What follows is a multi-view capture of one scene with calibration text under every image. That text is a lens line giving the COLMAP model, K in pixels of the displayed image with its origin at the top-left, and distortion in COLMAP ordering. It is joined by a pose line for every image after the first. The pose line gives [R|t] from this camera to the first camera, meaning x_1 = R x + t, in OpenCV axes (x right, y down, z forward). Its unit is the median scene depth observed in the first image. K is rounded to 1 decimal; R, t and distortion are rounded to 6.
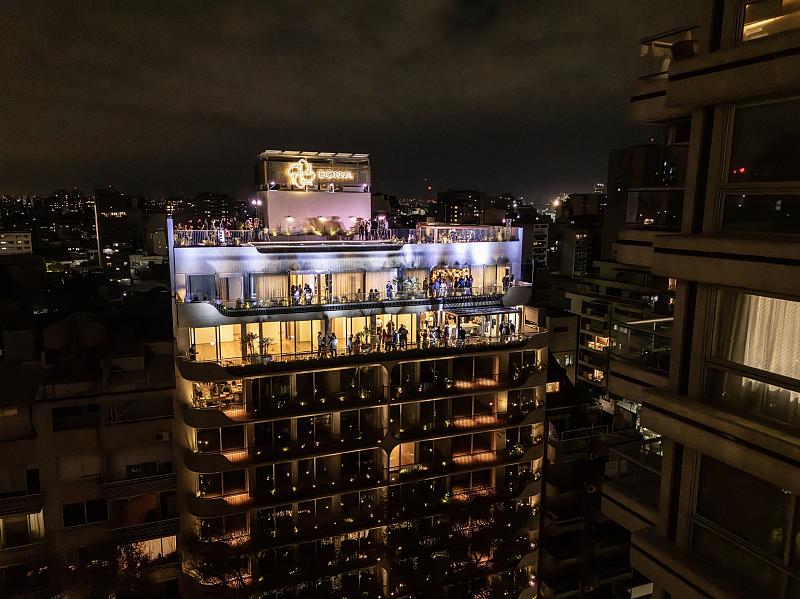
lens RADIAL K [[586.0, 0, 401.2], [0, 586.0, 296.7], [0, 0, 1]] dist [0.067163, -0.057225]
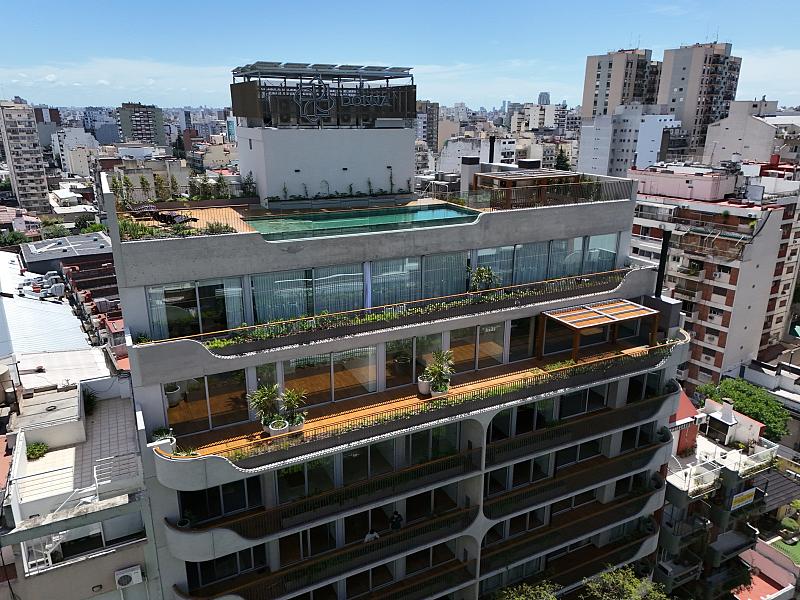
lens RADIAL K [[581.2, 0, 400.0], [0, 581.2, 300.0], [0, 0, 1]] dist [0.066561, -0.061053]
pose [[0.994893, -0.035469, 0.094497, -0.144175], [0.020692, 0.988010, 0.152994, -0.091005], [-0.098791, -0.150257, 0.983699, 0.341869]]
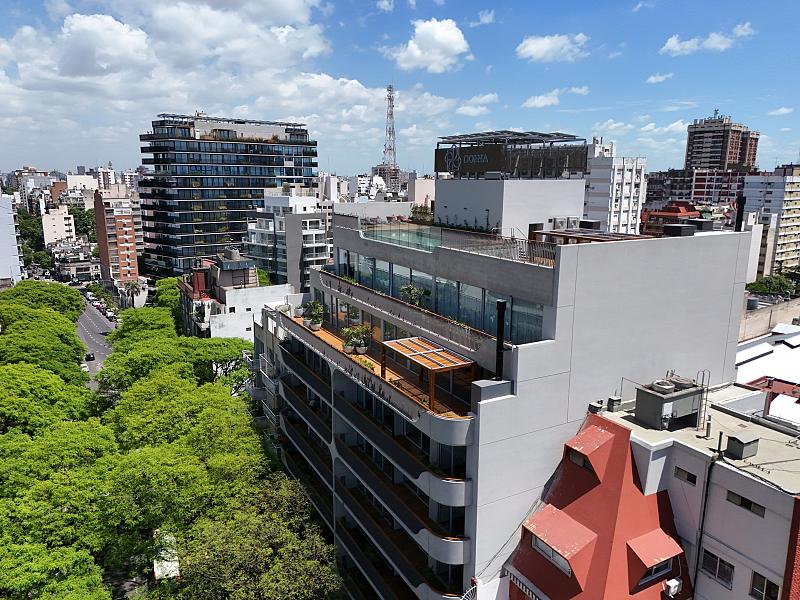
lens RADIAL K [[586.0, 0, 401.2], [0, 586.0, 297.2], [0, 0, 1]] dist [0.067163, -0.057225]
pose [[0.133894, 0.191410, -0.972335, 0.666738], [-0.161470, 0.972271, 0.169163, -0.136695], [0.977752, 0.134353, 0.161089, 0.757395]]
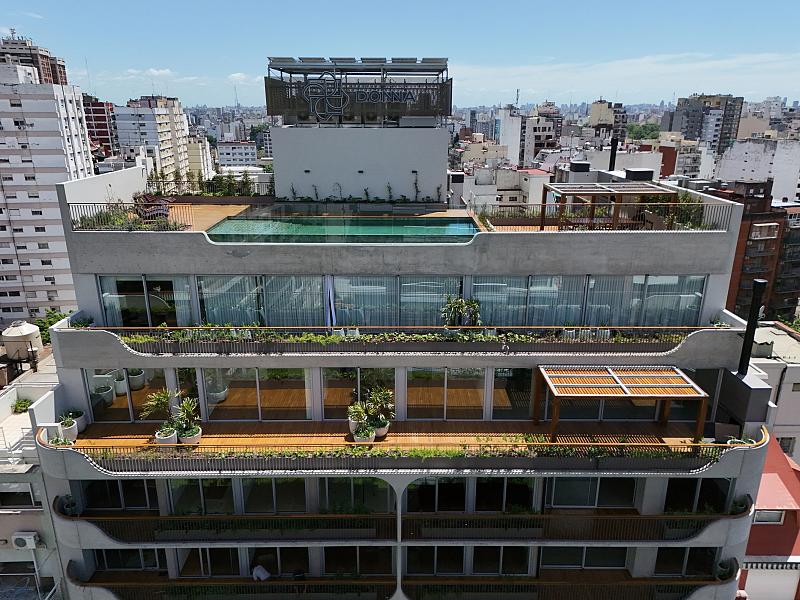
lens RADIAL K [[585.3, 0, 407.6], [0, 585.3, 299.2], [0, 0, 1]] dist [0.071418, -0.065652]
pose [[0.937037, 0.101340, -0.334202, 0.122666], [-0.049788, 0.985961, 0.159379, -0.106767], [0.345662, -0.132705, 0.928928, 0.453384]]
